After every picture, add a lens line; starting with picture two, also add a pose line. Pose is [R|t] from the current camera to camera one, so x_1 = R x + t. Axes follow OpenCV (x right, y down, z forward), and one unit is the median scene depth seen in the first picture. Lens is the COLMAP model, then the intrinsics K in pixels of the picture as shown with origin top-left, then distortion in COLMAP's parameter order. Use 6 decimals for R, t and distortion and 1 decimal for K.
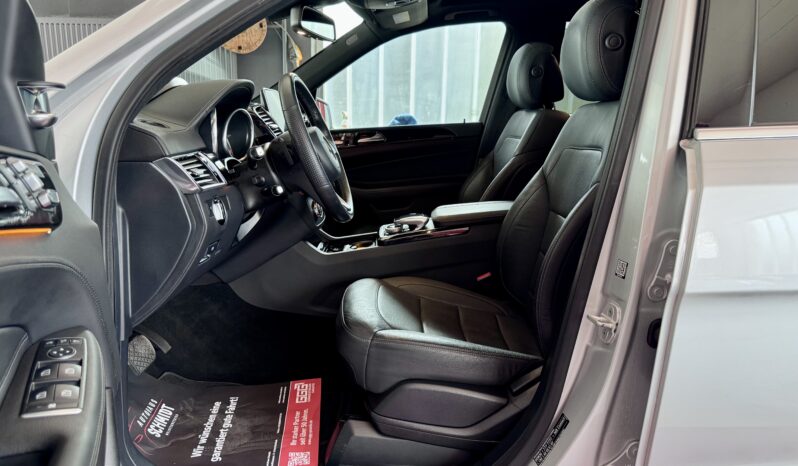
lens RADIAL K [[569.1, 0, 399.0], [0, 569.1, 233.0], [0, 0, 1]] dist [0.117984, -0.219366]
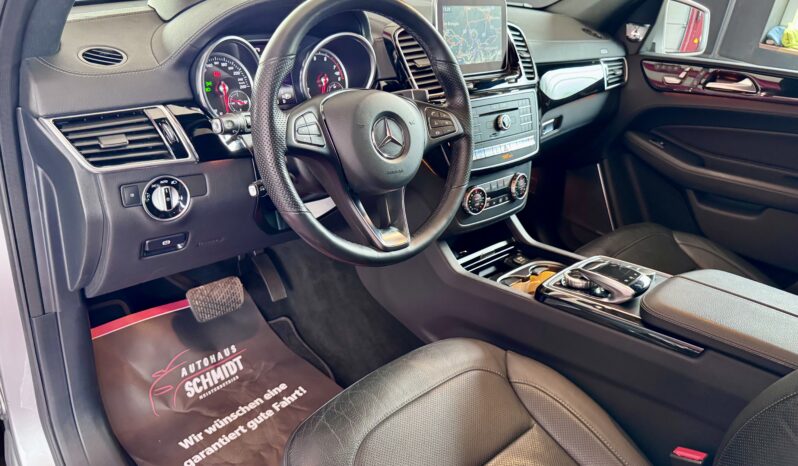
lens RADIAL K [[569.1, 0, 399.0], [0, 569.1, 233.0], [0, 0, 1]] dist [0.117984, -0.219366]
pose [[0.667808, 0.383008, -0.638230, 0.268167], [-0.227654, 0.921462, 0.314773, -0.230480], [0.708665, -0.064913, 0.702553, 0.586964]]
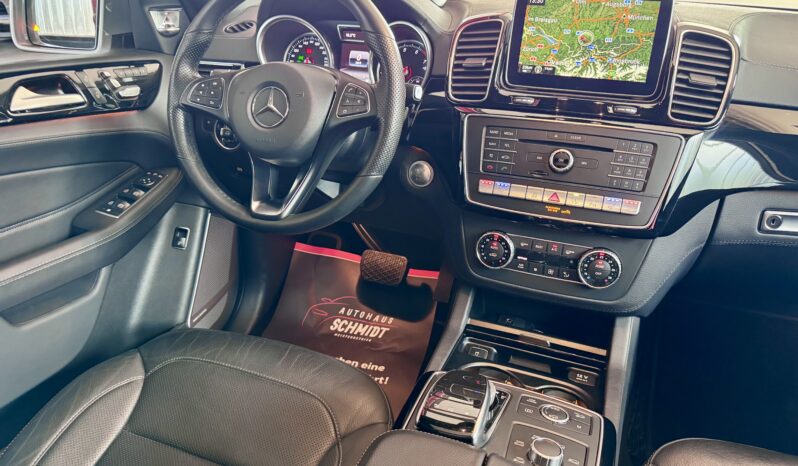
lens RADIAL K [[569.1, 0, 399.0], [0, 569.1, 233.0], [0, 0, 1]] dist [0.117984, -0.219366]
pose [[-0.364552, 0.401476, -0.840189, 0.344623], [-0.198488, 0.848042, 0.491352, -0.331816], [0.909782, 0.345891, -0.229467, 1.240103]]
